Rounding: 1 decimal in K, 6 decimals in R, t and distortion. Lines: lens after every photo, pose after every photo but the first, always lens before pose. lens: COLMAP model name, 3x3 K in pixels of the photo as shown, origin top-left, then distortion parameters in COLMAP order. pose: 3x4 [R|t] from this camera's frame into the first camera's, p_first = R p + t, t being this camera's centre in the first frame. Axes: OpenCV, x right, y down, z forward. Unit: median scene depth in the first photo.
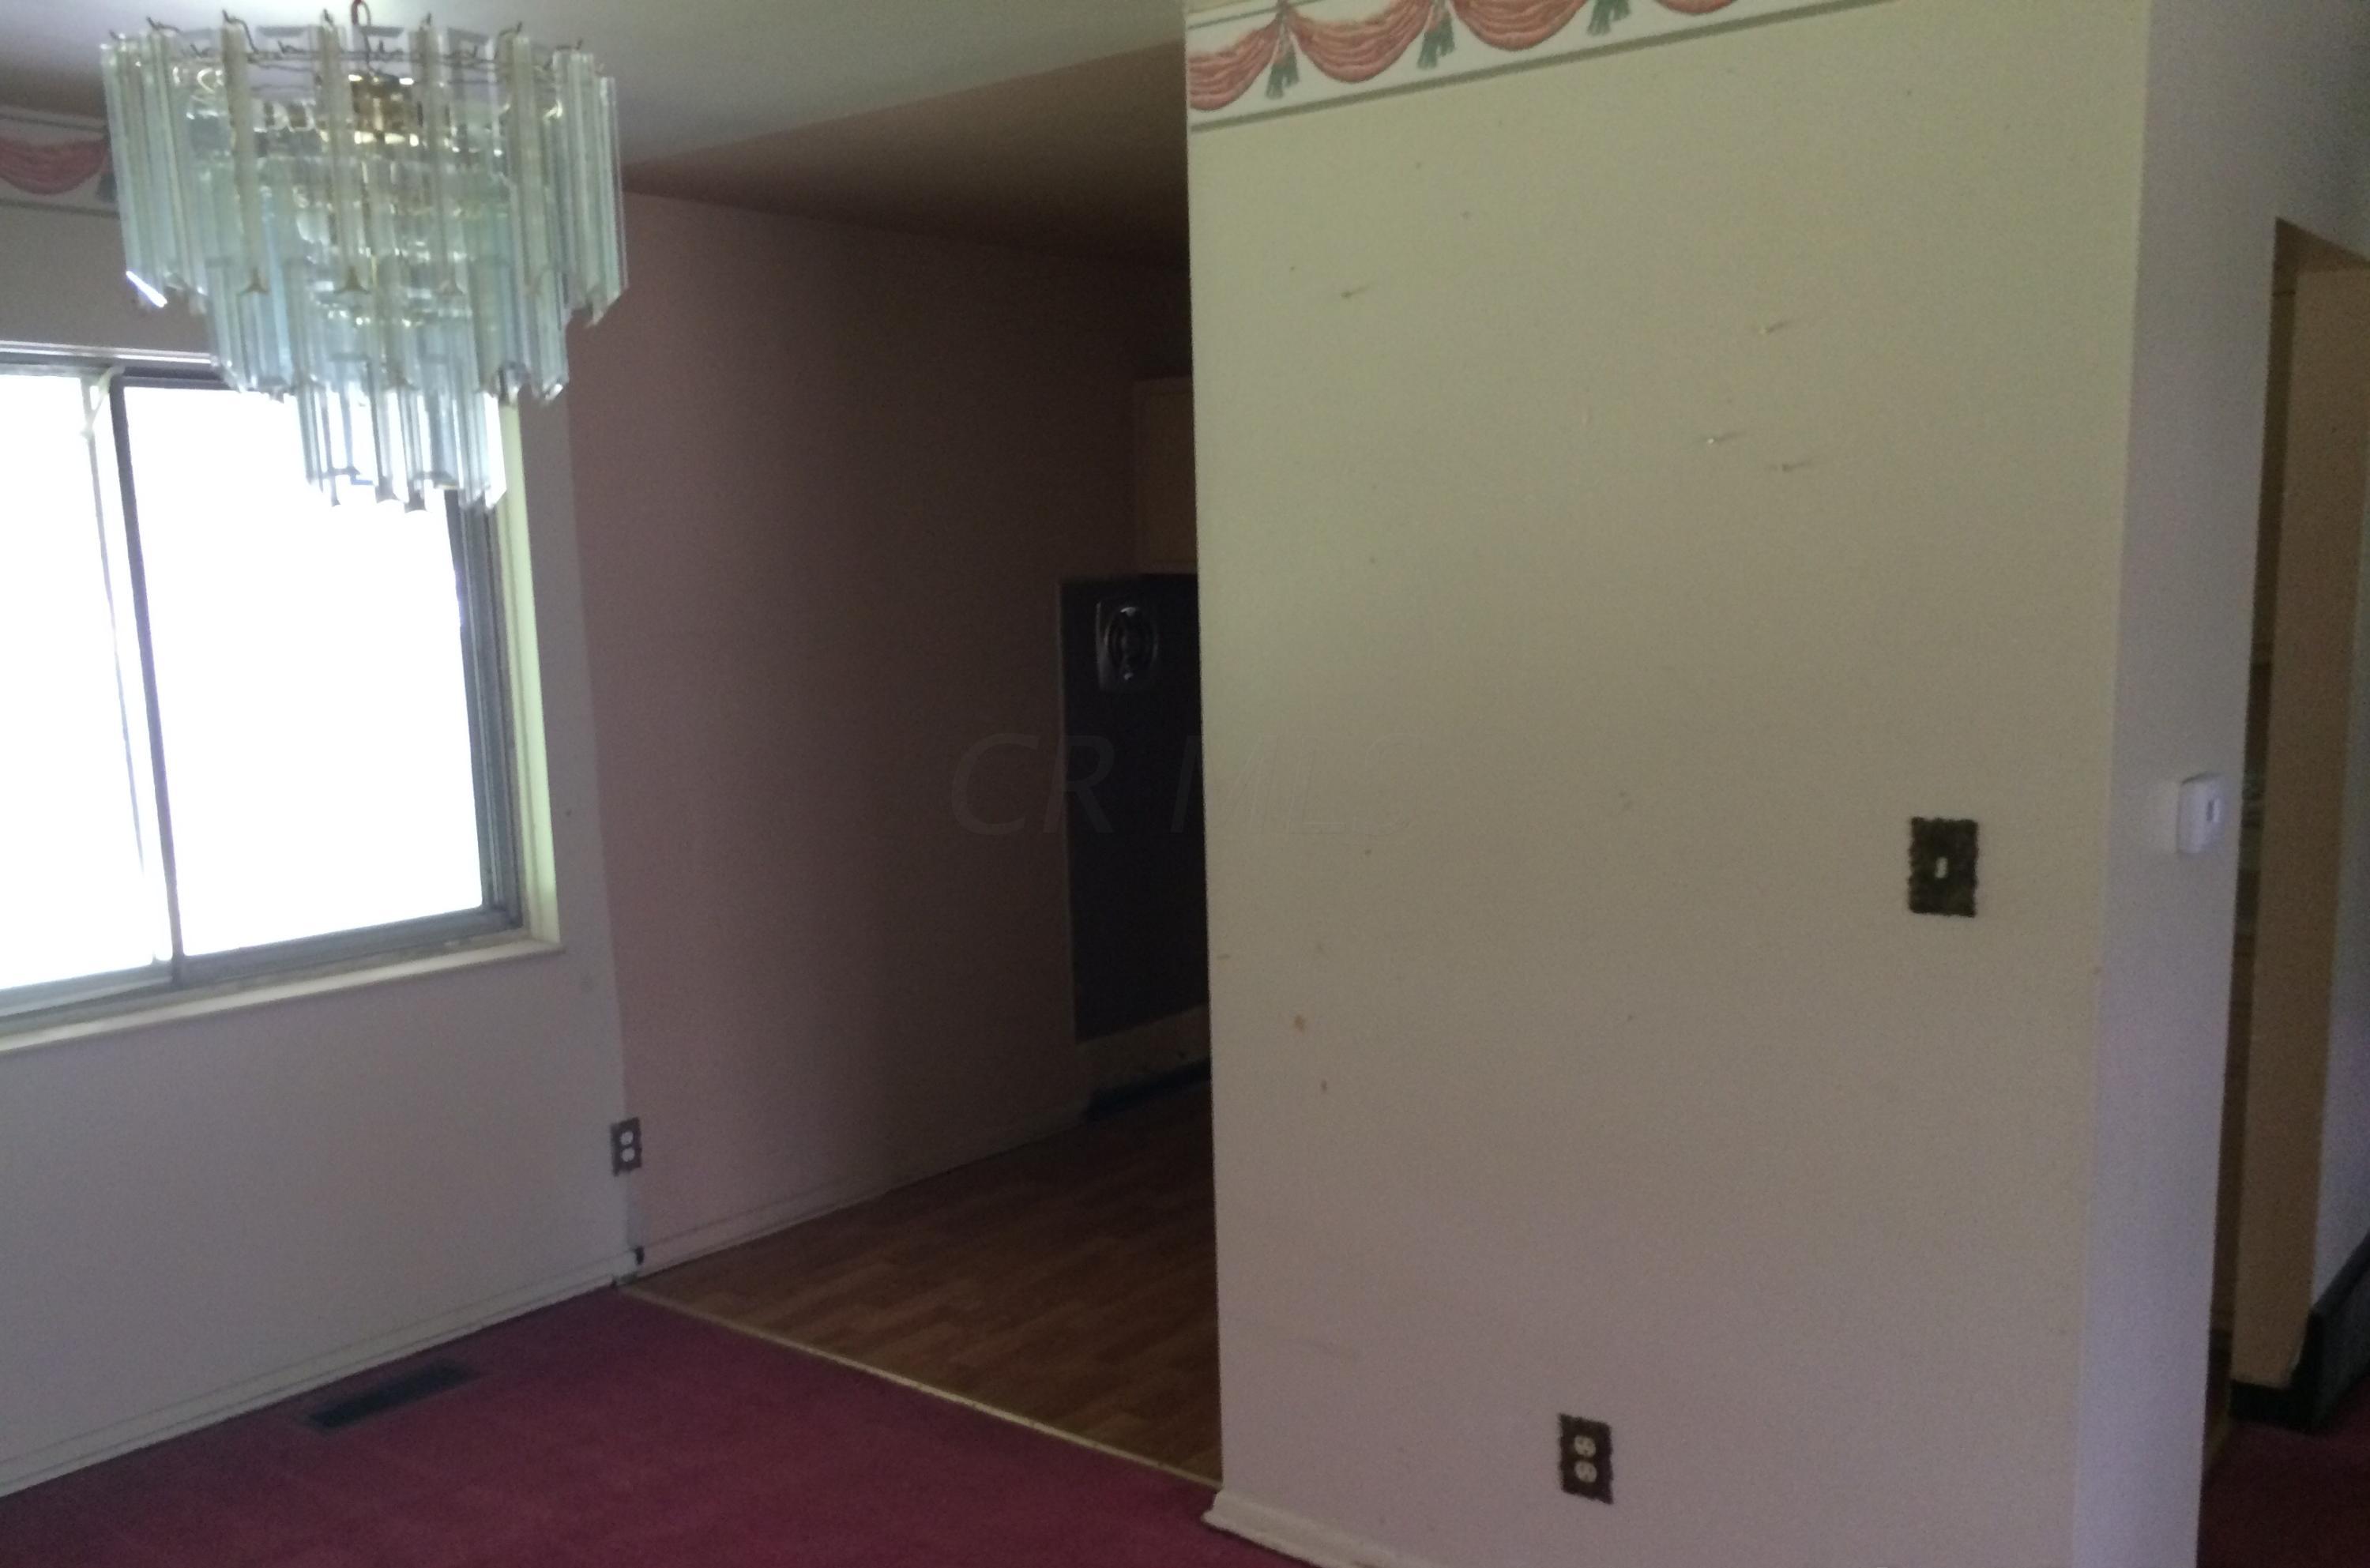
lens RADIAL K [[2039.1, 0, 1181.4], [0, 2039.1, 903.0], [0, 0, 1]] dist [0.008173, -0.003023]
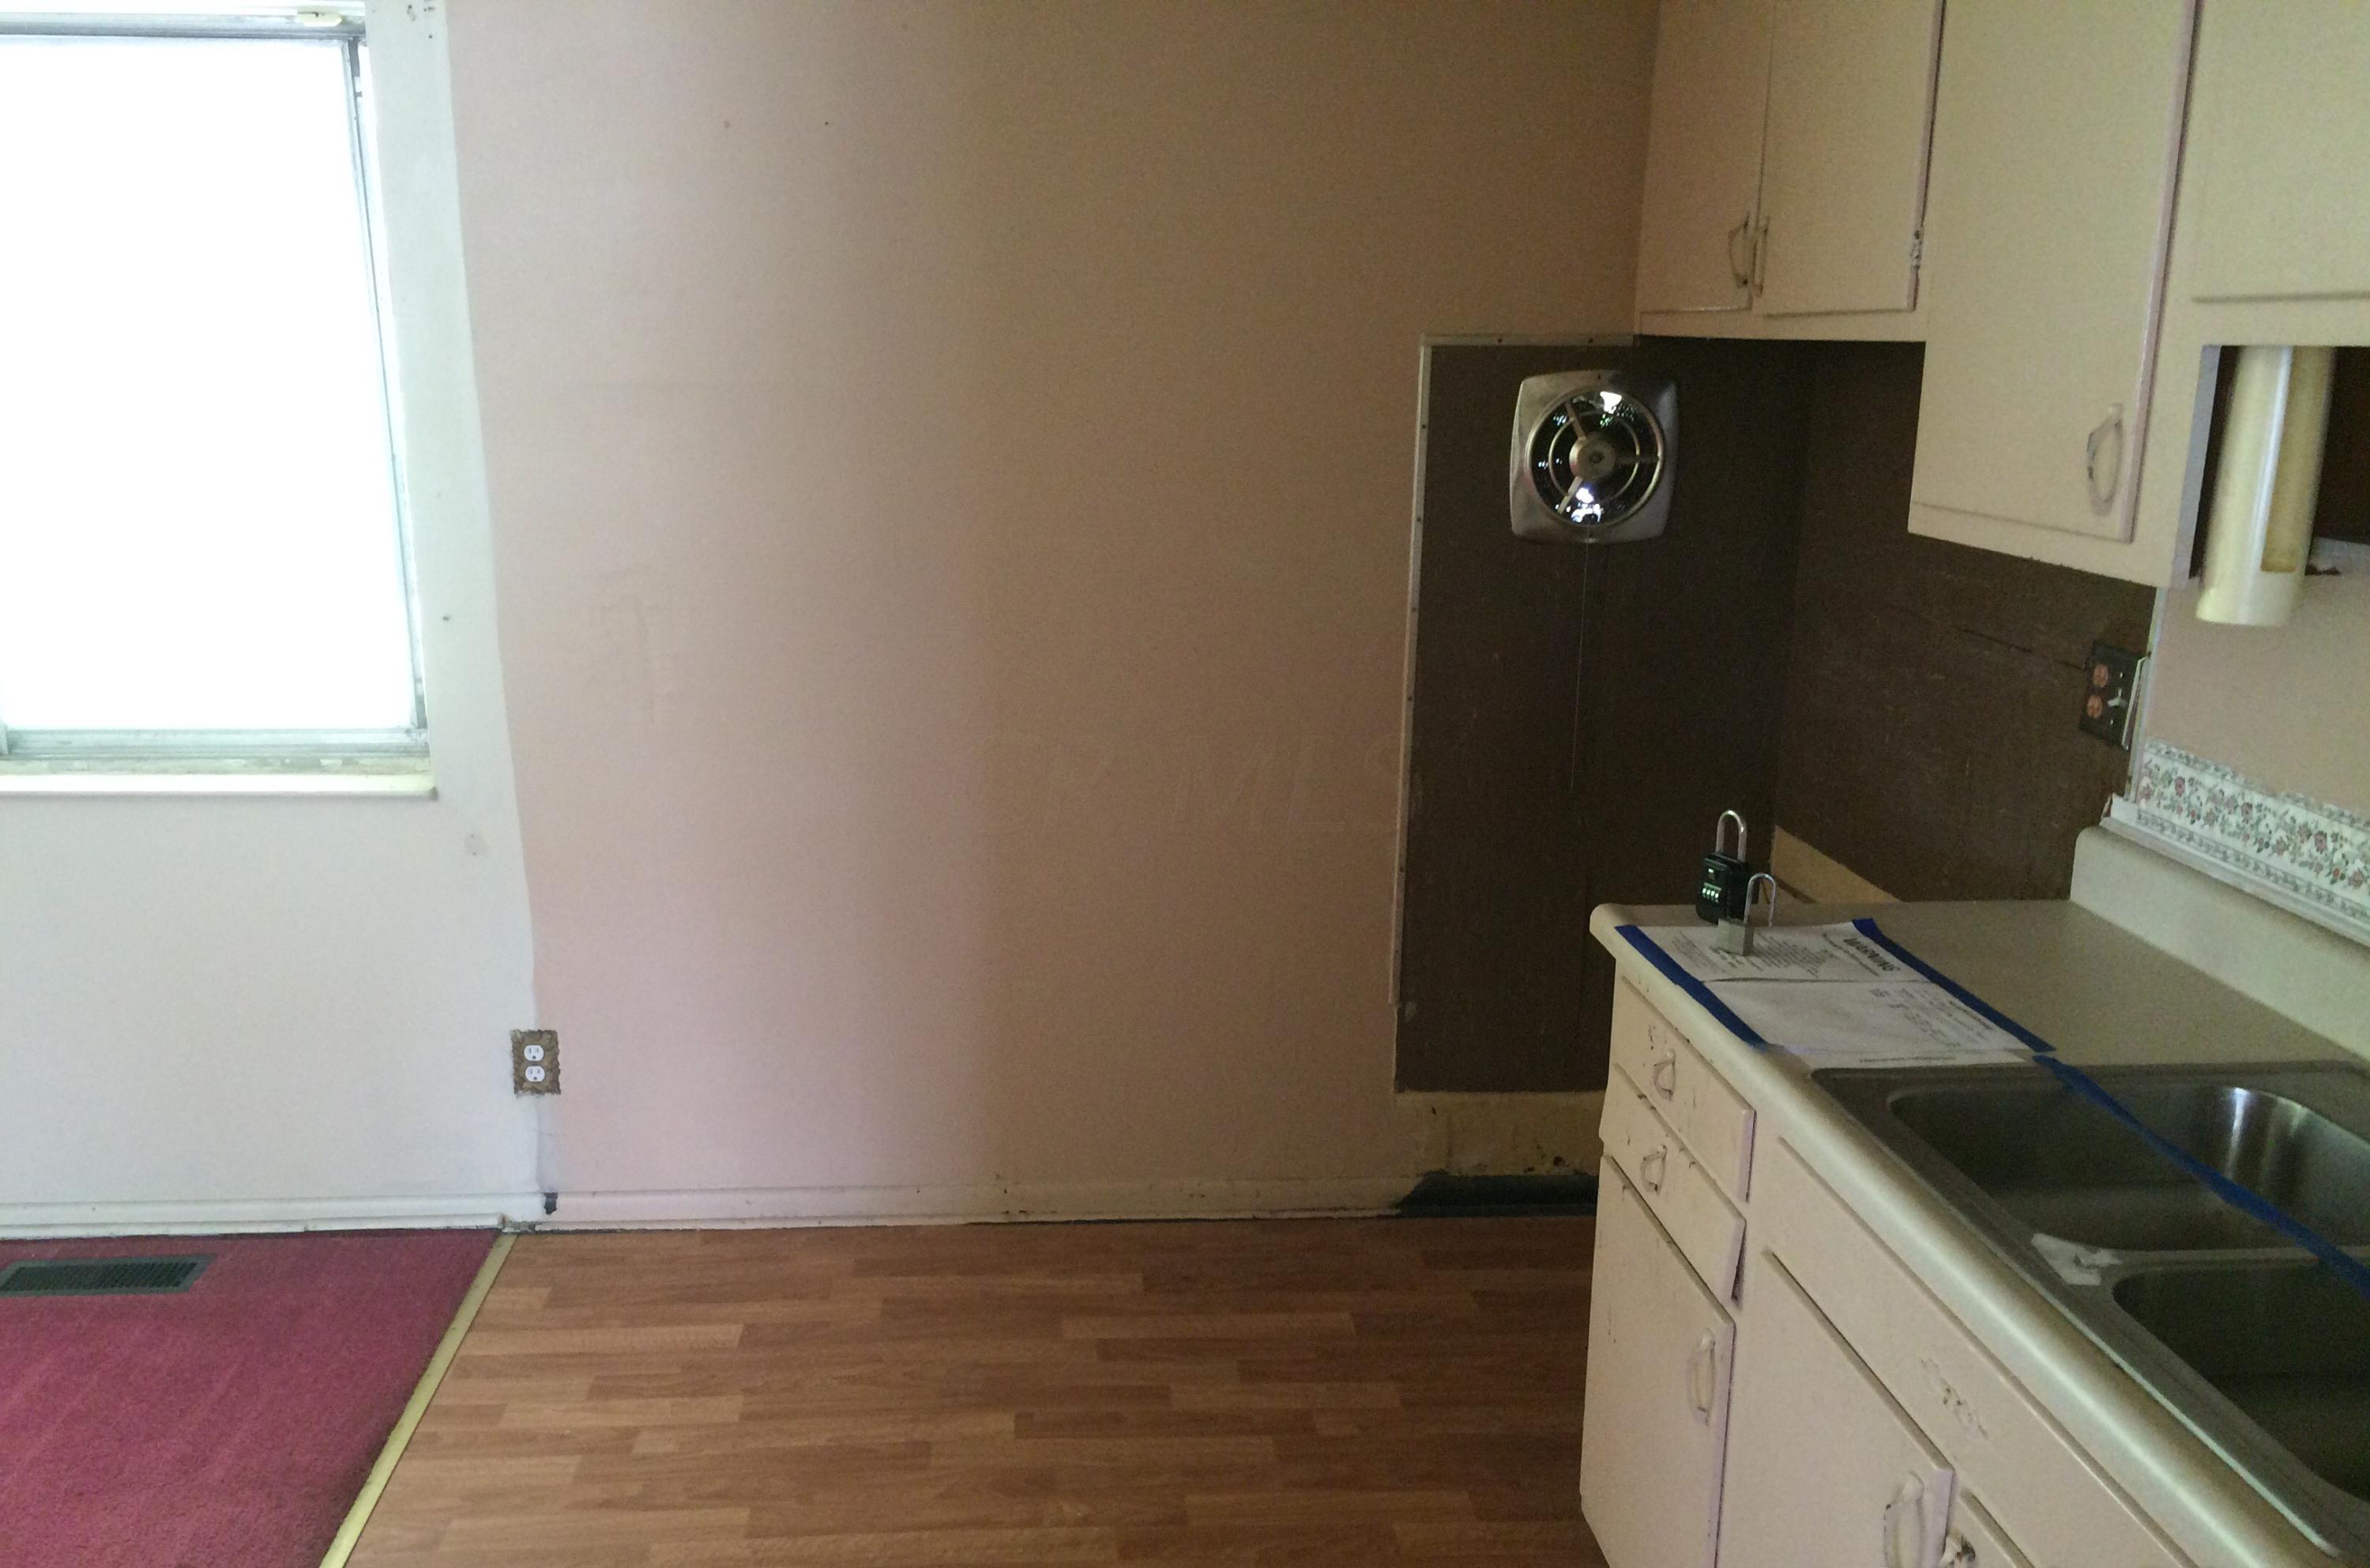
lens RADIAL K [[2039.1, 0, 1181.4], [0, 2039.1, 903.0], [0, 0, 1]] dist [0.008173, -0.003023]
pose [[0.681124, 0.226713, -0.696183, 0.410786], [-0.153500, 0.973937, 0.166984, -0.103692], [0.715897, -0.006873, 0.698173, 0.637173]]
